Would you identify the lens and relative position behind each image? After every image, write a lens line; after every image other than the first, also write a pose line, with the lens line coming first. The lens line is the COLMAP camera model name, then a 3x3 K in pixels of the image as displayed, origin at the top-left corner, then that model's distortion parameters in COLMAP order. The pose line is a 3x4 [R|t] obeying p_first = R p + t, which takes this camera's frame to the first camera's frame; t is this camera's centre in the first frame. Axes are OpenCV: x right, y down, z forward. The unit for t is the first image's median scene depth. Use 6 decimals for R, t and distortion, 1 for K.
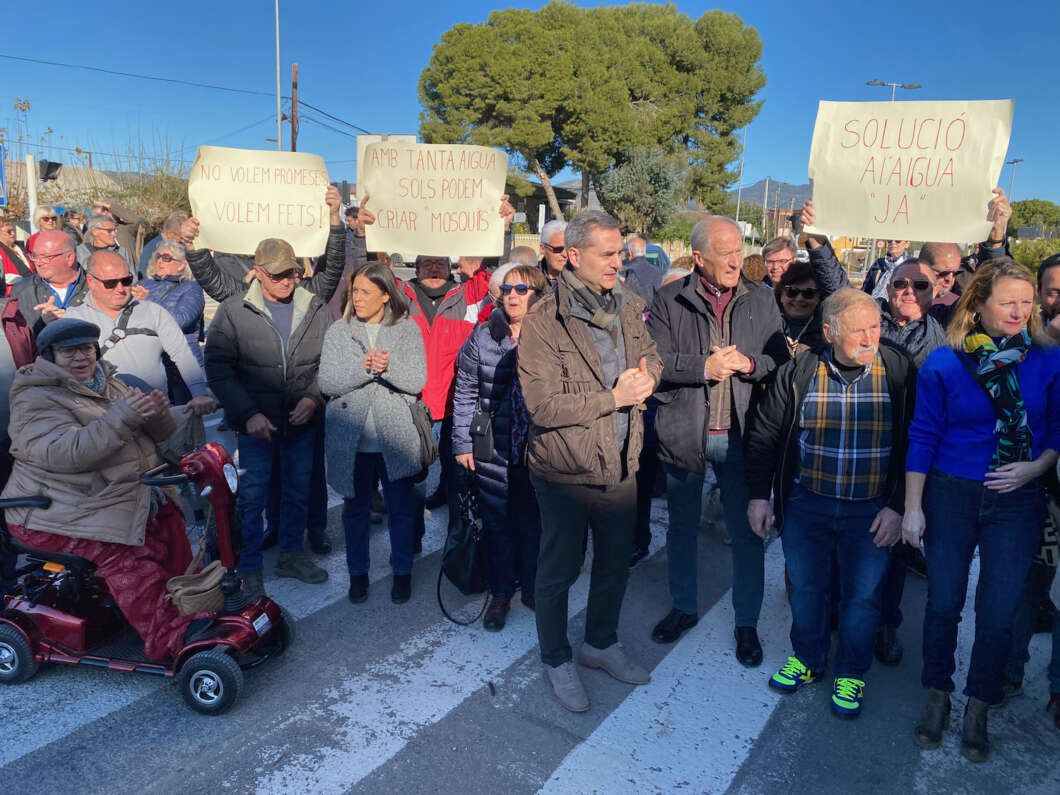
lens RADIAL K [[796.2, 0, 530.0], [0, 796.2, 397.5], [0, 0, 1]] dist [0.003434, -0.002471]
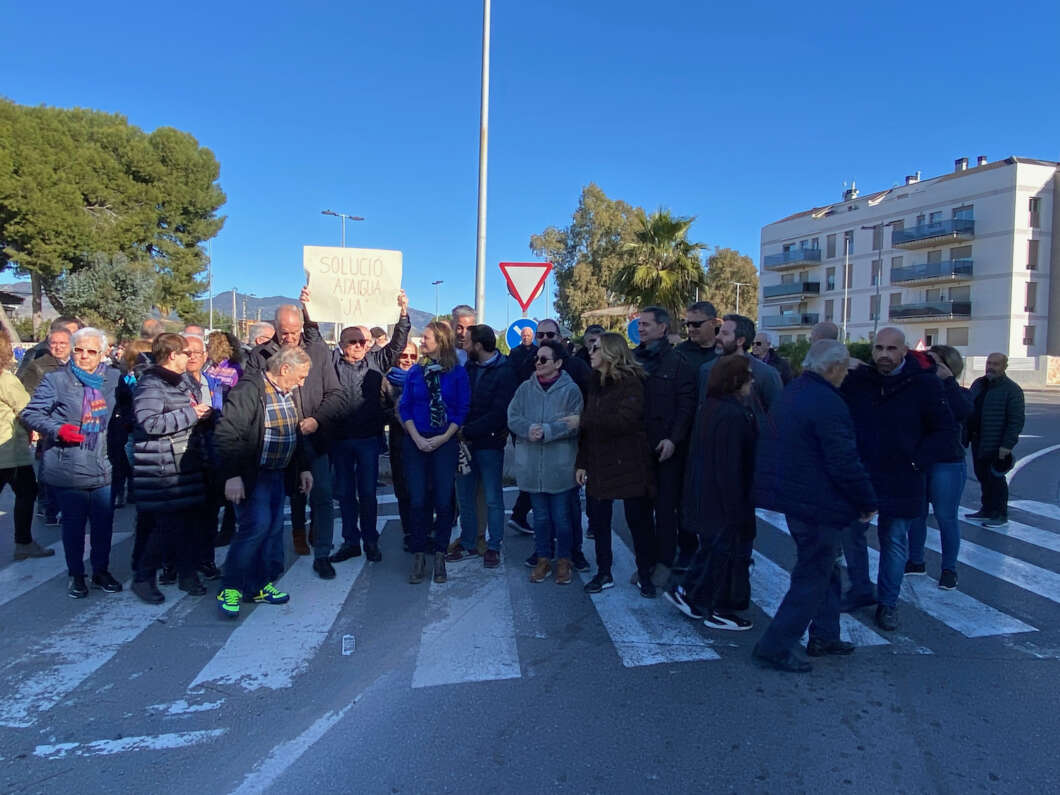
lens RADIAL K [[781.7, 0, 530.0], [0, 781.7, 397.5], [0, 0, 1]] dist [0.004772, -0.049307]
pose [[0.800501, -0.046901, 0.597493, -0.014342], [0.125653, 0.987910, -0.090799, 0.007670], [-0.586011, 0.147762, 0.796716, -0.024097]]
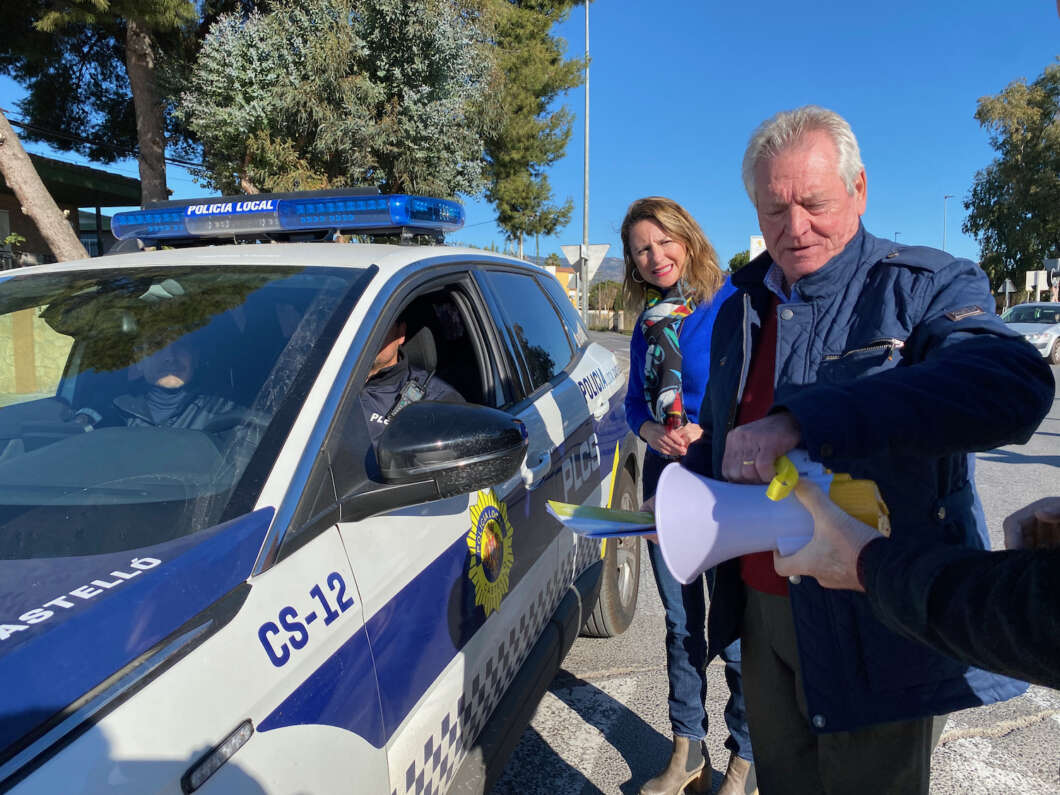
lens RADIAL K [[796.2, 0, 530.0], [0, 796.2, 397.5], [0, 0, 1]] dist [0.003434, -0.002471]
pose [[0.932475, -0.086695, 0.350678, 0.075495], [0.120392, 0.989858, -0.075417, -0.103558], [-0.340583, 0.112543, 0.933455, 0.574468]]
